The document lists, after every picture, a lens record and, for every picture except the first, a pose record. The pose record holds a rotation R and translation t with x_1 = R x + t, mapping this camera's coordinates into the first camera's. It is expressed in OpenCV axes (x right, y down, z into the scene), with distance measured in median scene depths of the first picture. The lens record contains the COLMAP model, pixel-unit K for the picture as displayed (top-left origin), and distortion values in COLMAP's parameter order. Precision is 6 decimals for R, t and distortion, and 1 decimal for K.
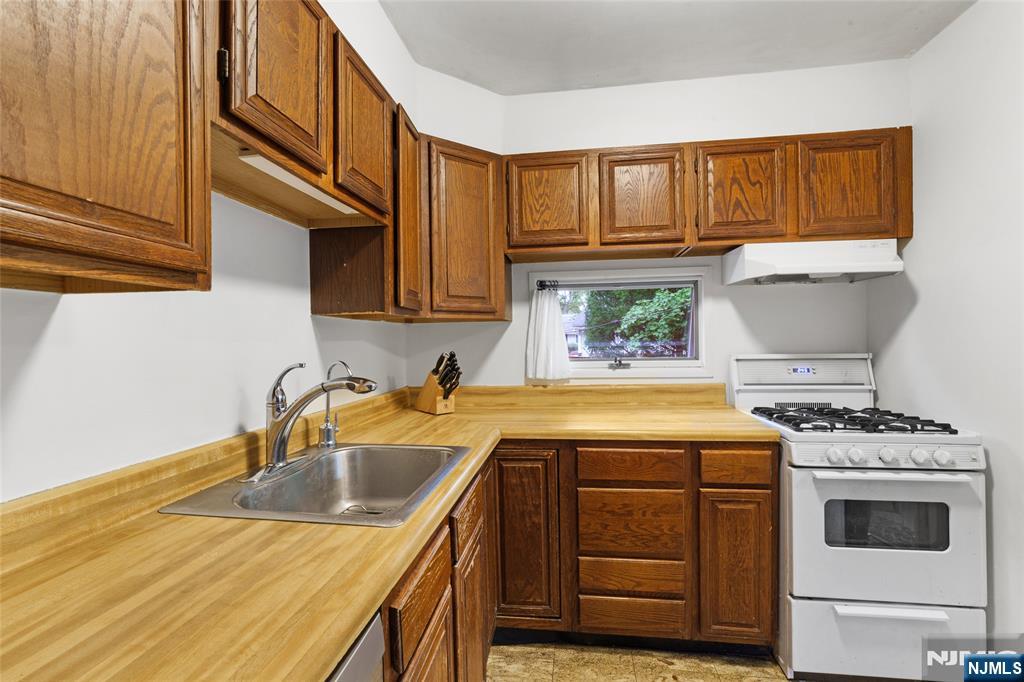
lens RADIAL K [[455.7, 0, 512.0], [0, 455.7, 341.0], [0, 0, 1]] dist [0.000280, 0.000037]
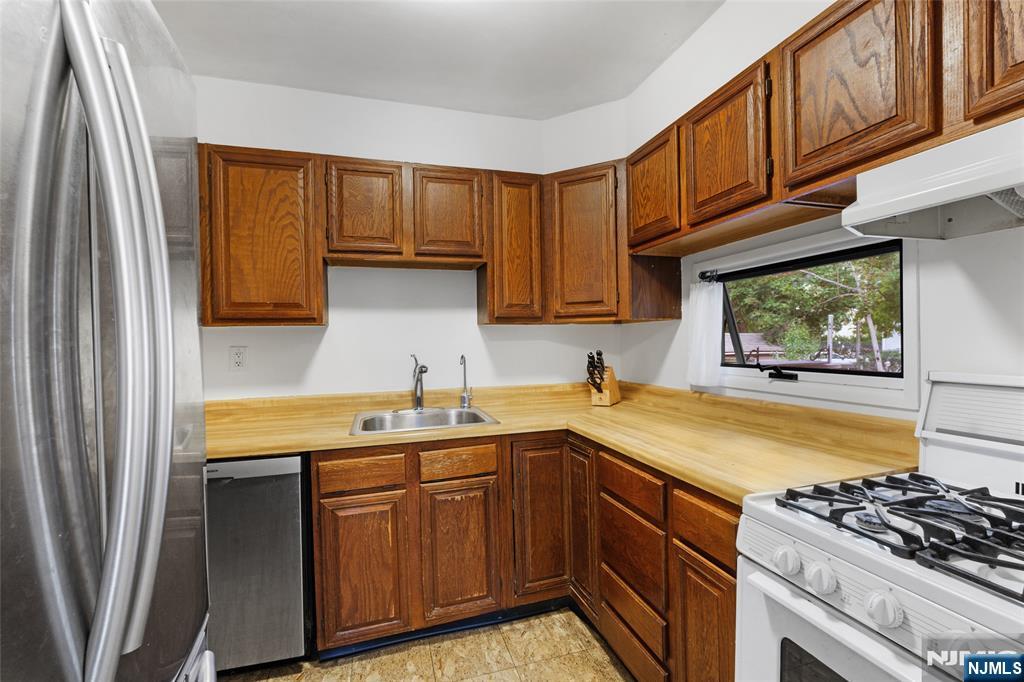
lens RADIAL K [[443.1, 0, 512.0], [0, 443.1, 341.0], [0, 0, 1]] dist [-0.000183, 0.000085]
pose [[0.424869, 0.009536, -0.905205, 0.838099], [0.004373, 0.999911, 0.012586, -0.016150], [0.905244, -0.009306, 0.424790, 0.382789]]
